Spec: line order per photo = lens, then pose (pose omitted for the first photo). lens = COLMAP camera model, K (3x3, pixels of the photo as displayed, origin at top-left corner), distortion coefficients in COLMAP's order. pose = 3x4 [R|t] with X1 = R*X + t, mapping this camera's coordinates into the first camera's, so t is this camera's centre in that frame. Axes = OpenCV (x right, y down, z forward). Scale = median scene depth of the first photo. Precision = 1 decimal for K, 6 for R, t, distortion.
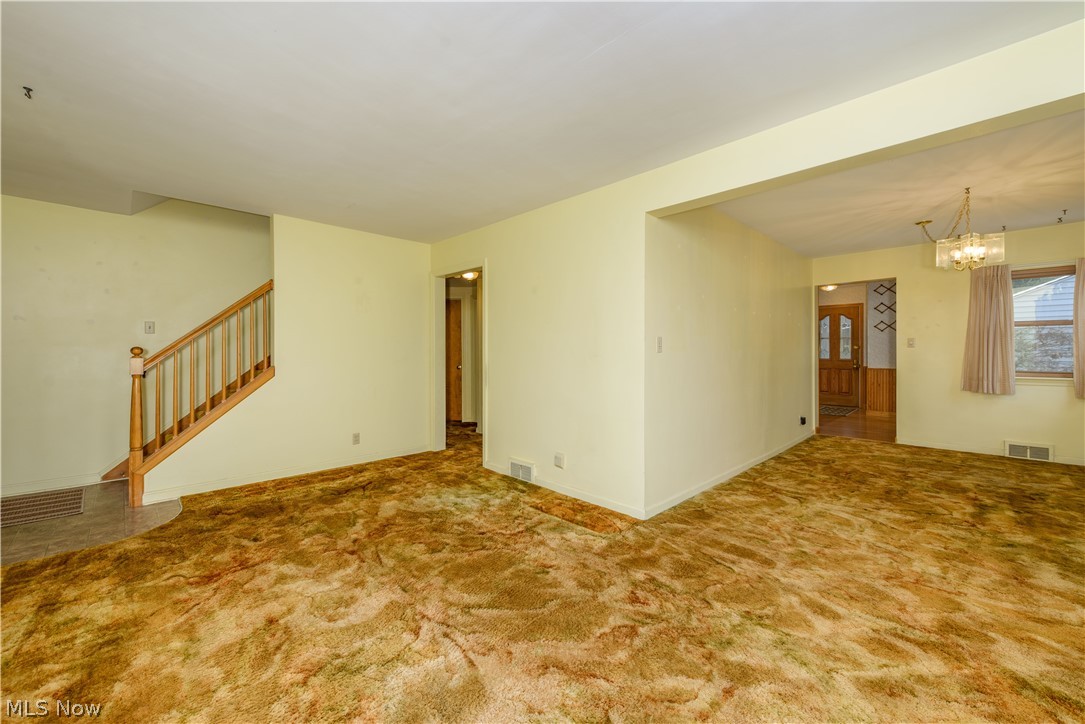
lens RADIAL K [[429.4, 0, 539.5], [0, 429.4, 355.2], [0, 0, 1]] dist [0.003041, -0.000336]
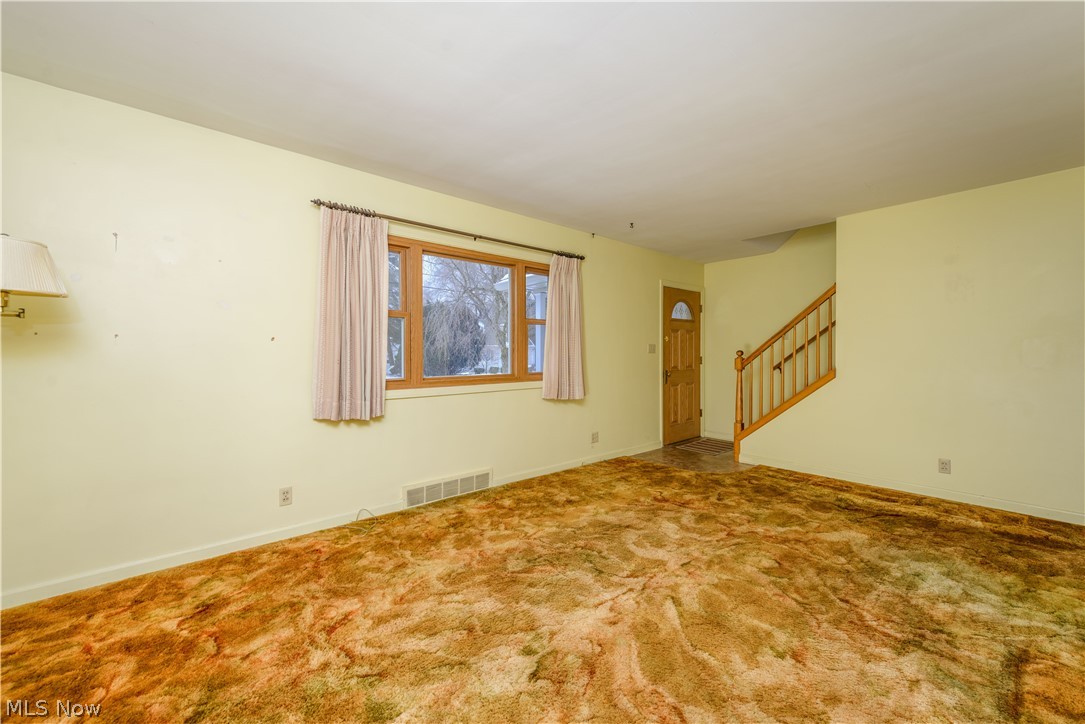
lens RADIAL K [[429.4, 0, 540.0], [0, 429.4, 356.3], [0, 0, 1]] dist [0.003041, -0.000336]
pose [[-0.072441, 0.005737, -0.997356, 0.625892], [-0.008938, 0.999940, 0.006401, -0.001637], [0.997333, 0.009378, -0.072386, 0.526145]]
